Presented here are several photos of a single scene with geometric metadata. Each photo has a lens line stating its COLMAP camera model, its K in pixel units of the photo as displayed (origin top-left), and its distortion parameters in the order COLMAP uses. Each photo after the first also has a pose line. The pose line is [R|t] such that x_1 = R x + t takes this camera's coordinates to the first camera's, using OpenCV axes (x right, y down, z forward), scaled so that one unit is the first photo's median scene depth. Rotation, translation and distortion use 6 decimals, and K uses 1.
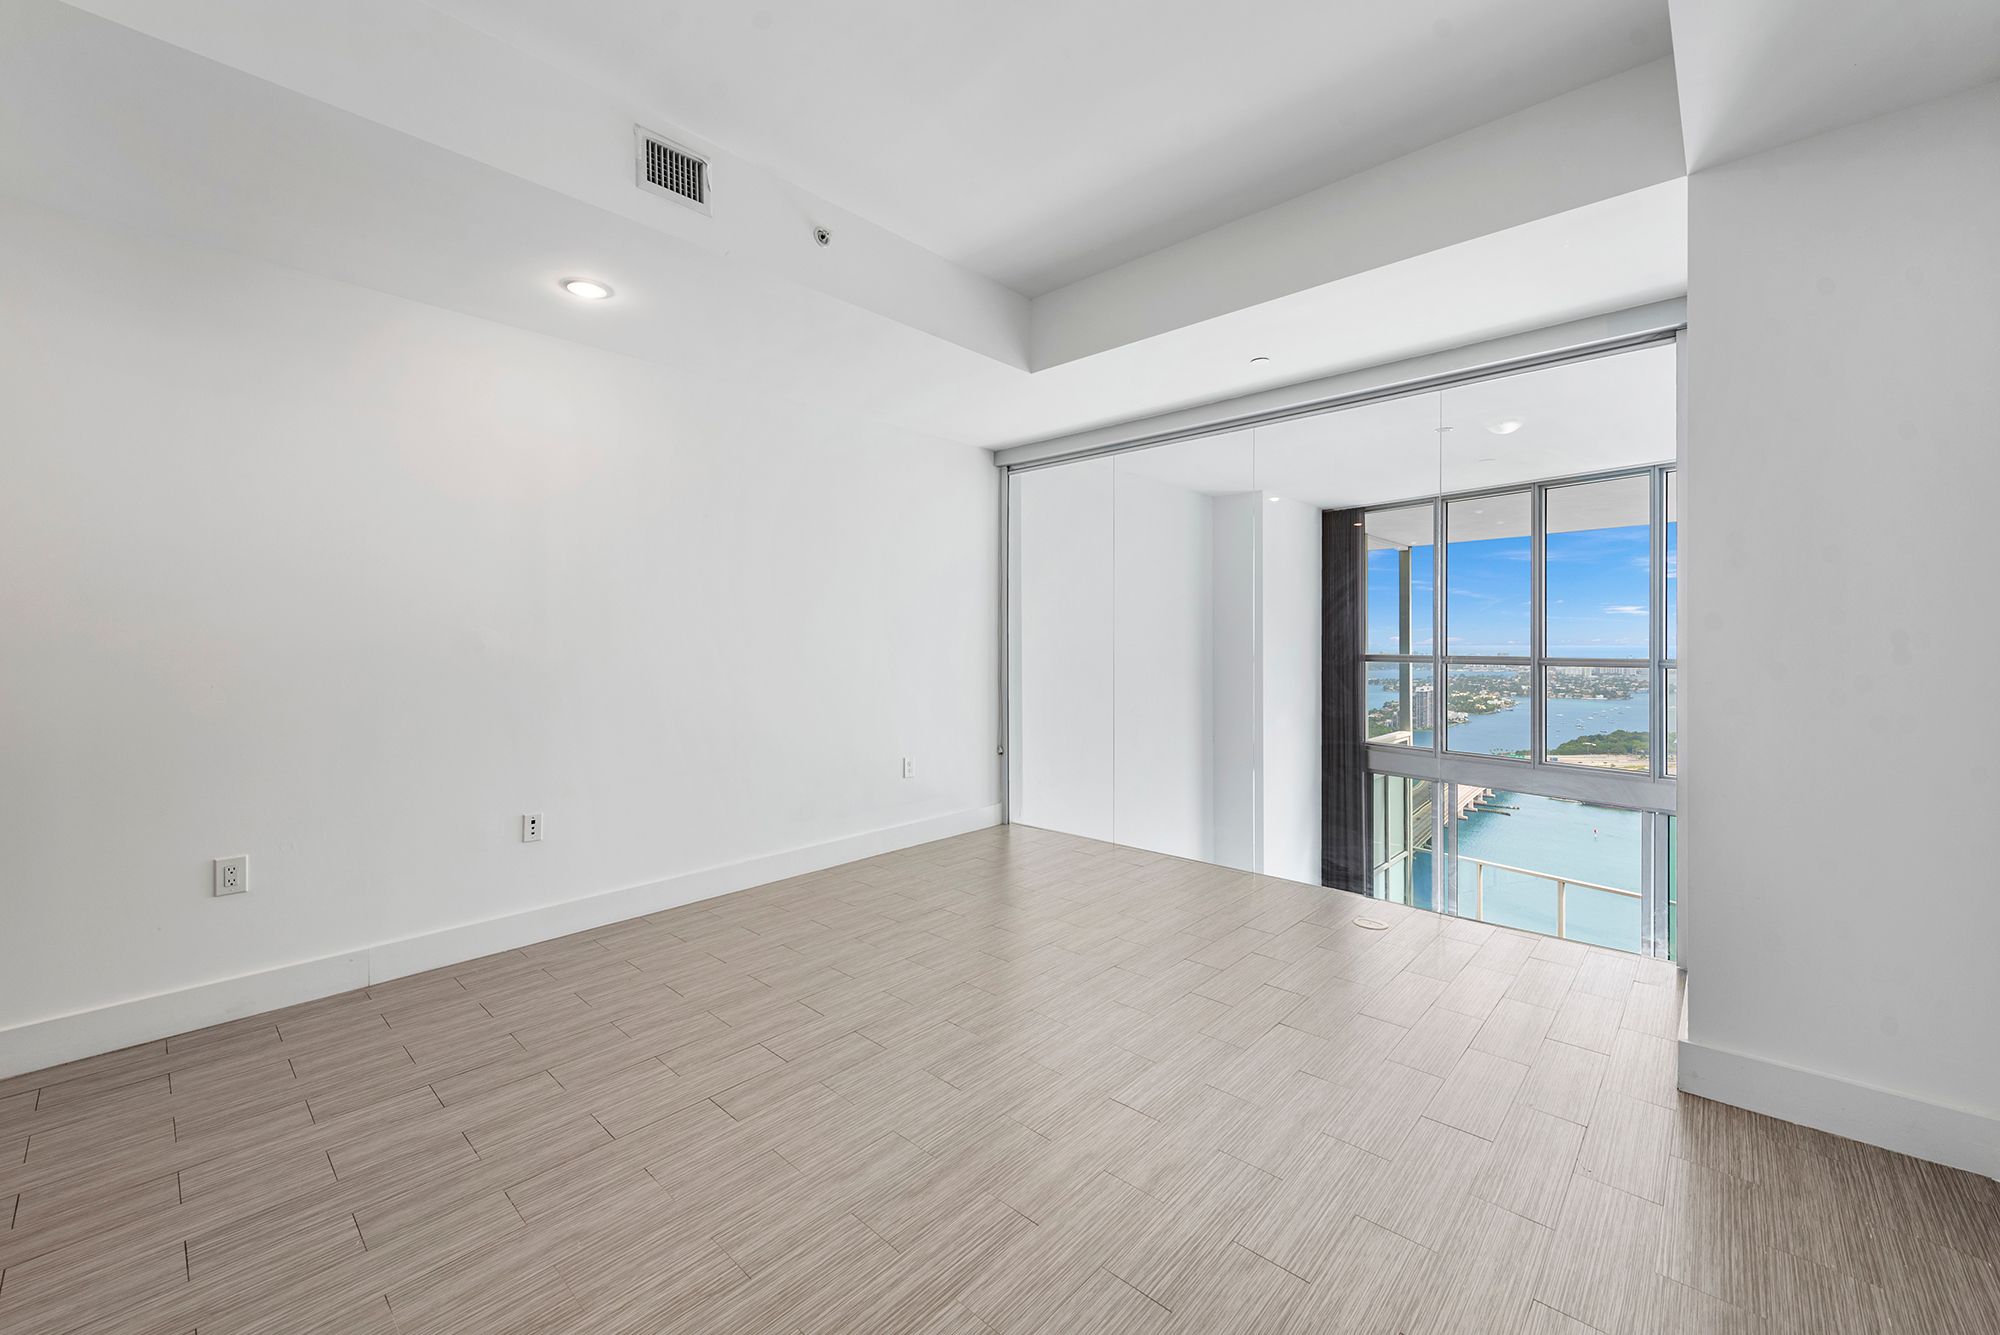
lens RADIAL K [[794.6, 0, 1019.2], [0, 794.6, 650.0], [0, 0, 1]] dist [0.014656, -0.003764]
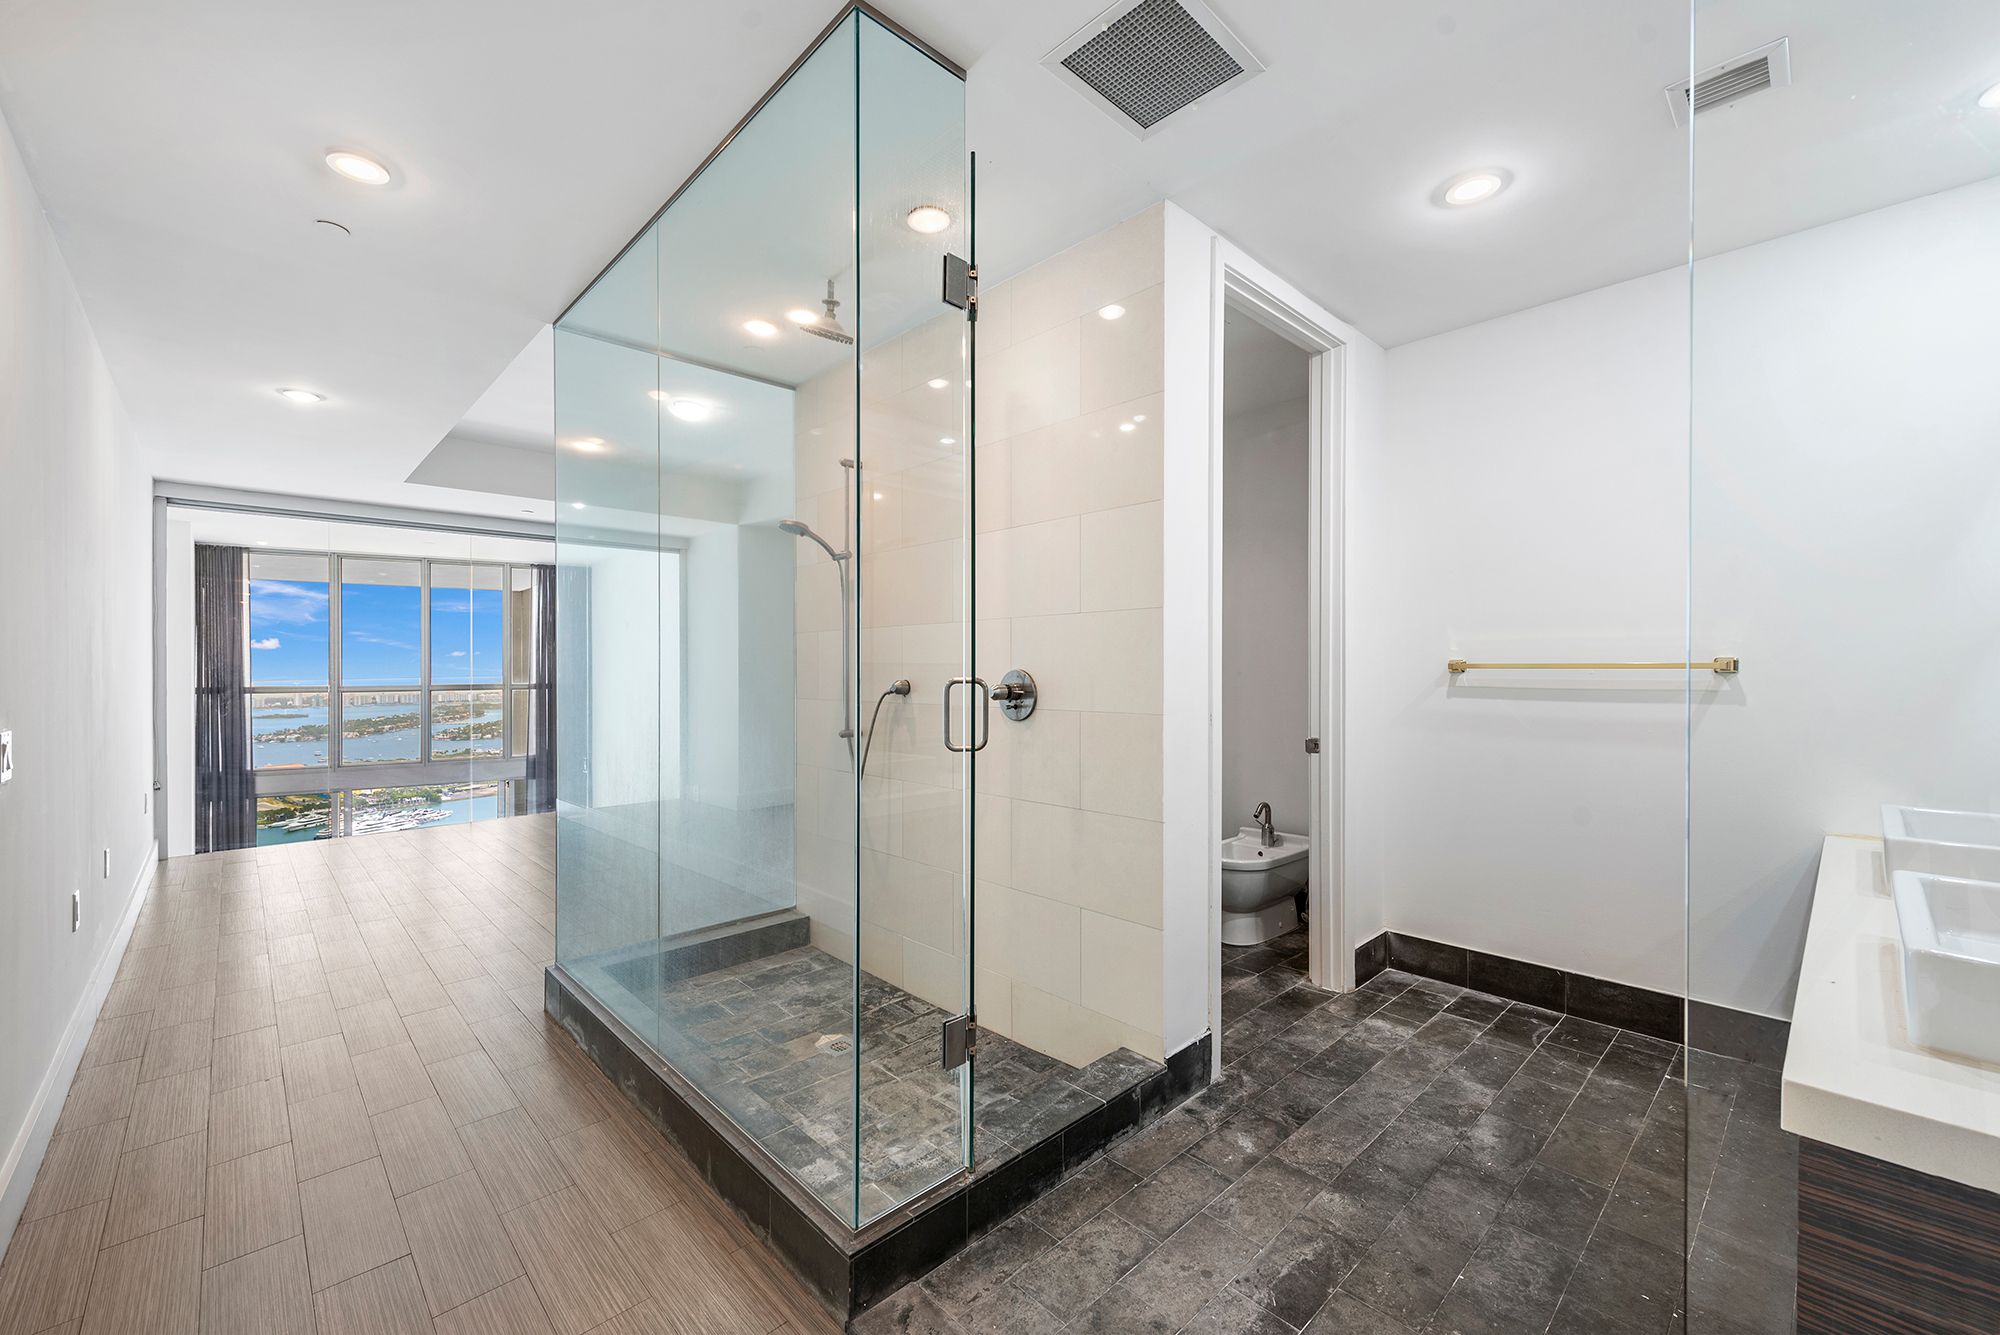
lens RADIAL K [[794.6, 0, 985.9], [0, 794.6, 664.0], [0, 0, 1]] dist [0.014656, -0.003764]
pose [[0.088693, 0.008276, 0.996025, -0.536999], [0.016042, 0.999824, -0.009736, 0.001702], [-0.995930, 0.016842, 0.088545, -0.063033]]
